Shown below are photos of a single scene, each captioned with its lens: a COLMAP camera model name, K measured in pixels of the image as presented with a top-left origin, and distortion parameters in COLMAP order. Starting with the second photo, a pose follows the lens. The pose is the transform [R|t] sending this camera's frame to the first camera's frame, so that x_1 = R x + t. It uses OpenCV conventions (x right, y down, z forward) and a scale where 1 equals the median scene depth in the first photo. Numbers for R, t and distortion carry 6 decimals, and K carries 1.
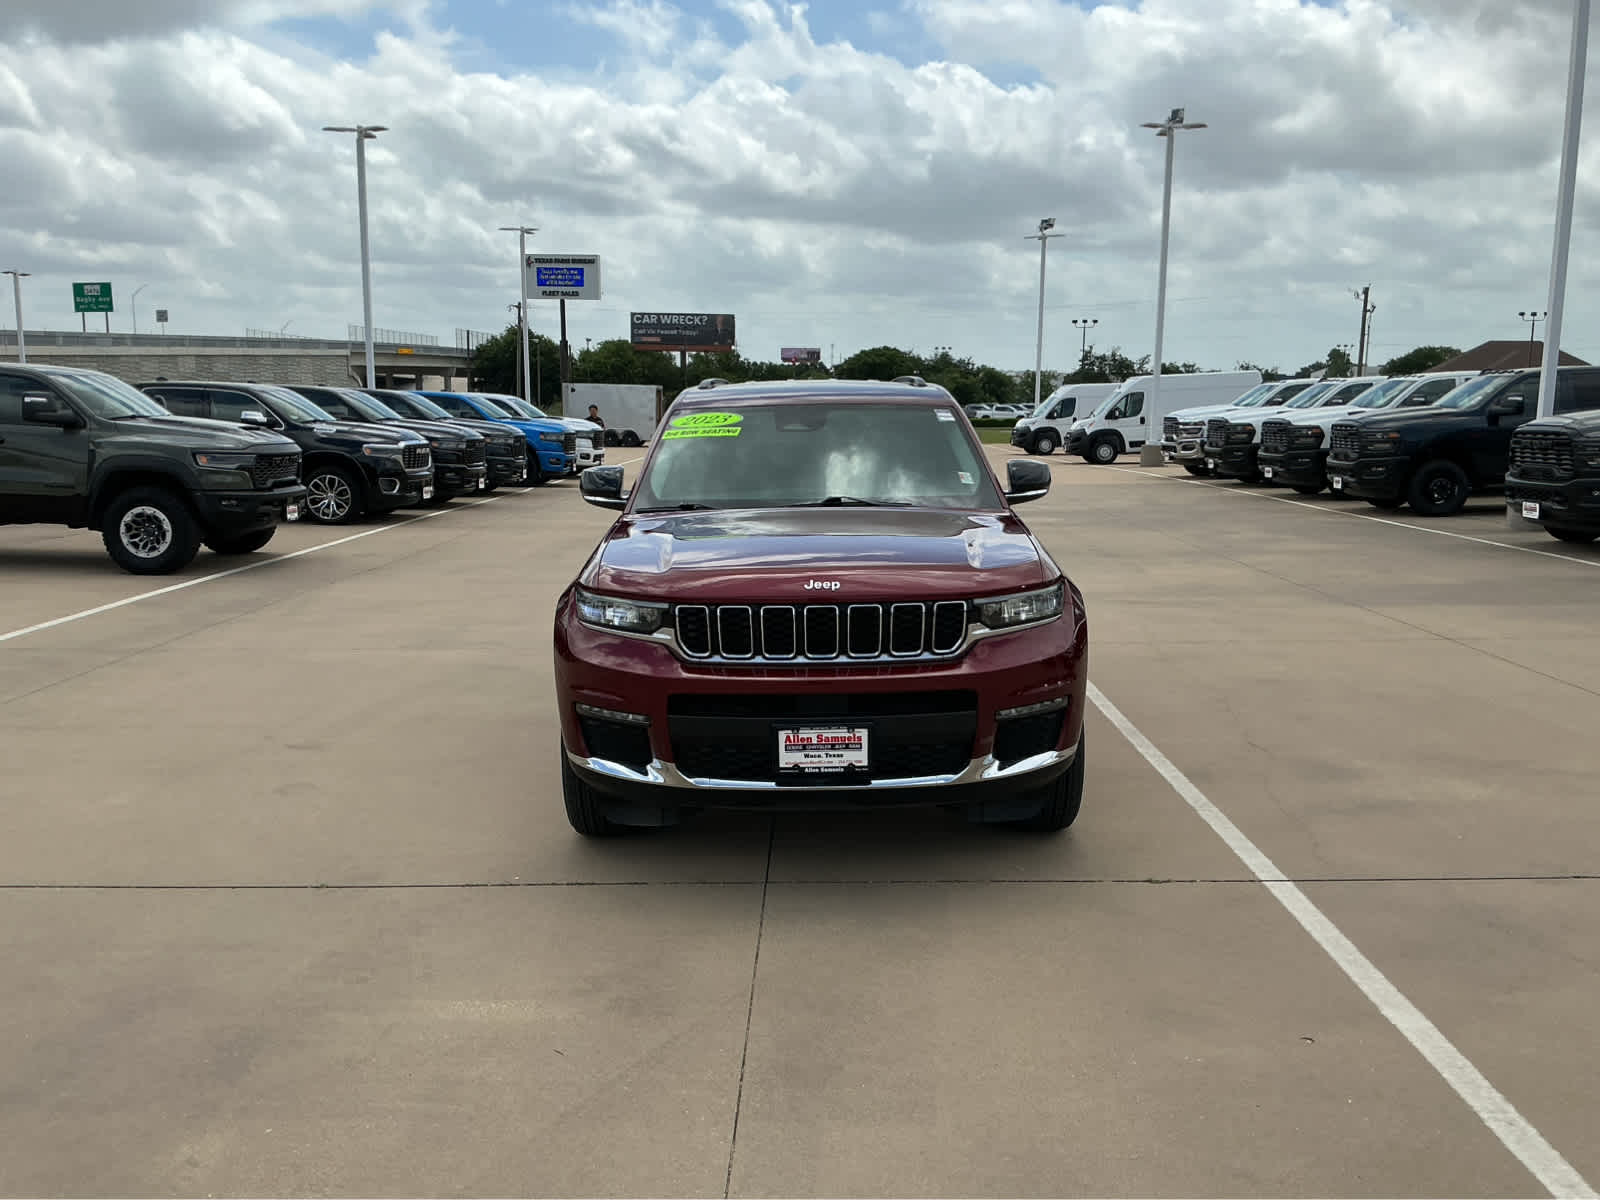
lens RADIAL K [[1308.1, 0, 800.0], [0, 1308.1, 600.0], [0, 0, 1]] dist [0.137812, -0.278896]
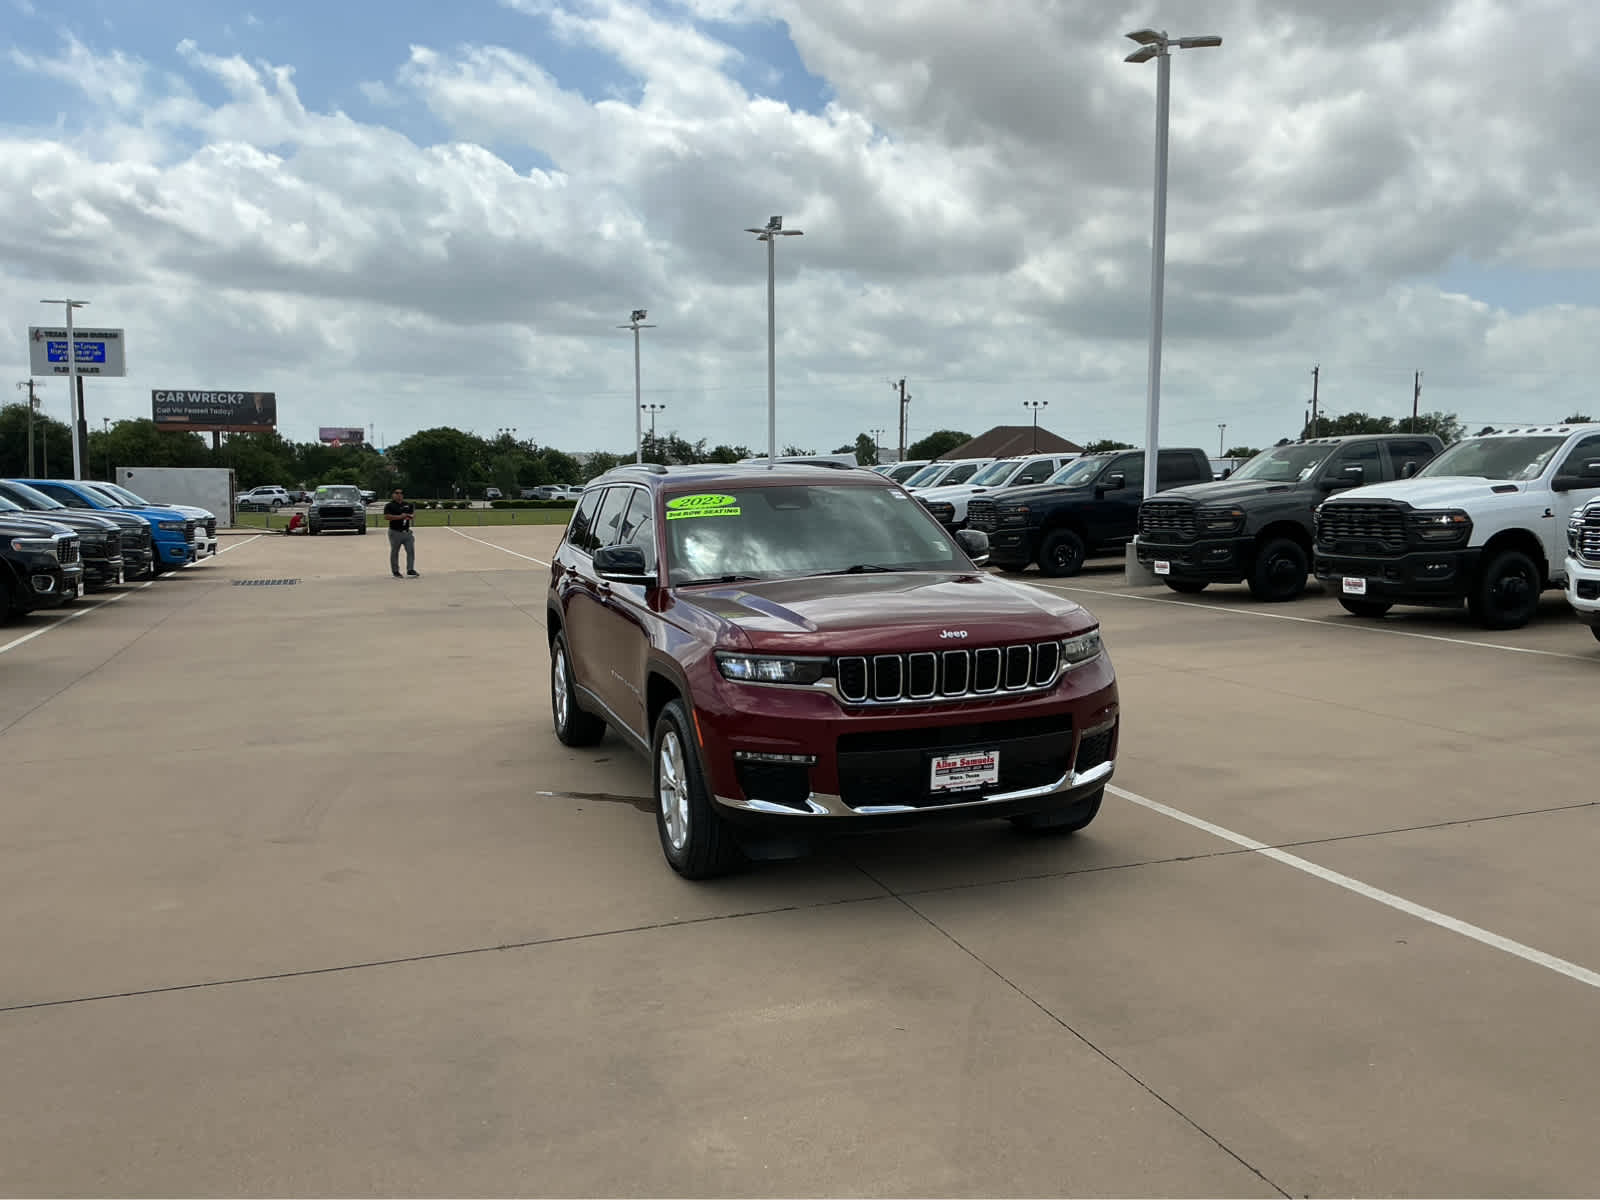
lens RADIAL K [[1308.1, 0, 800.0], [0, 1308.1, 600.0], [0, 0, 1]] dist [0.137812, -0.278896]
pose [[0.945248, -0.041371, 0.323720, -0.116852], [0.060957, 0.996857, -0.050595, 0.002236], [-0.320610, 0.067558, 0.944799, -0.021709]]
